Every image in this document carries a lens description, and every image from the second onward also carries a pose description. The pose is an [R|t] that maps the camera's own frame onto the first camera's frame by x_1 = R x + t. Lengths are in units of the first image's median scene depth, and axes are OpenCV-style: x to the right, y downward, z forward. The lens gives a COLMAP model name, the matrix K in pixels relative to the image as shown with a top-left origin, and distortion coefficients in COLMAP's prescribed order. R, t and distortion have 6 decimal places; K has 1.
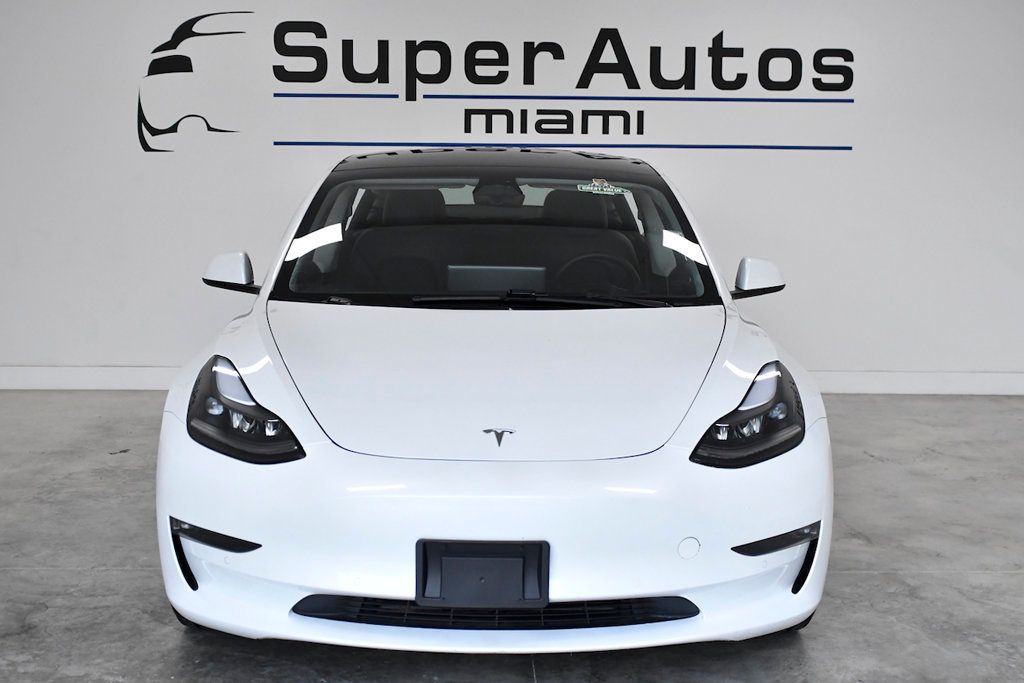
lens RADIAL K [[1312.0, 0, 515.8], [0, 1312.0, 339.7], [0, 0, 1]] dist [-0.028946, -0.029276]
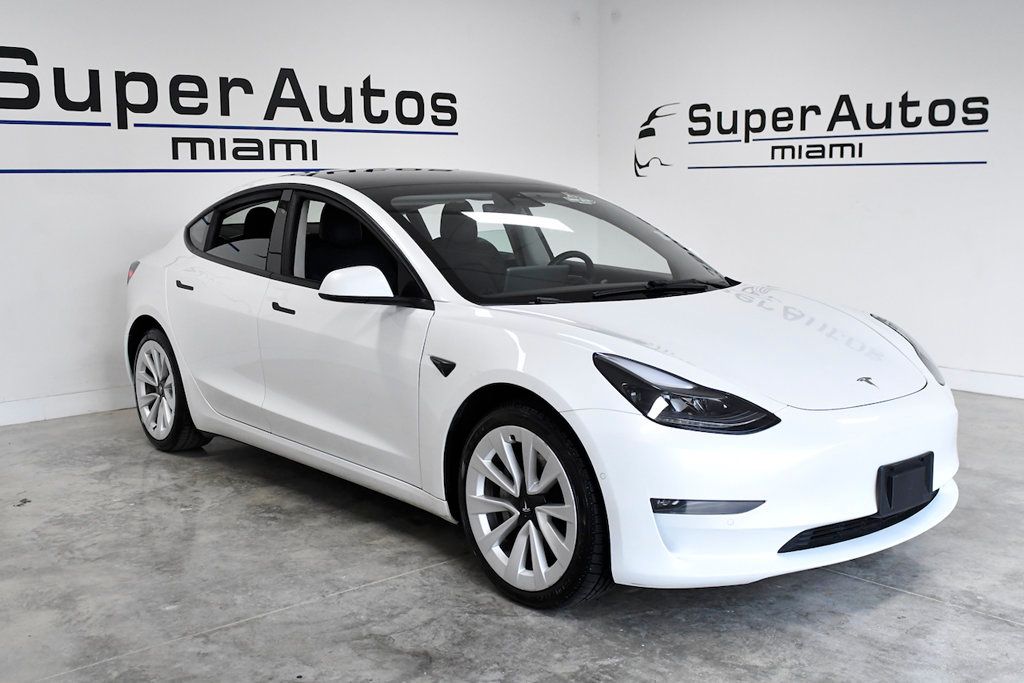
lens RADIAL K [[1076.4, 0, 512.0], [0, 1076.4, 341.5], [0, 0, 1]] dist [-0.086318, 0.044407]
pose [[0.775223, -0.103612, 0.623133, -0.383602], [0.096930, 0.994285, 0.044738, -0.021934], [-0.624207, 0.025719, 0.780835, 0.150884]]
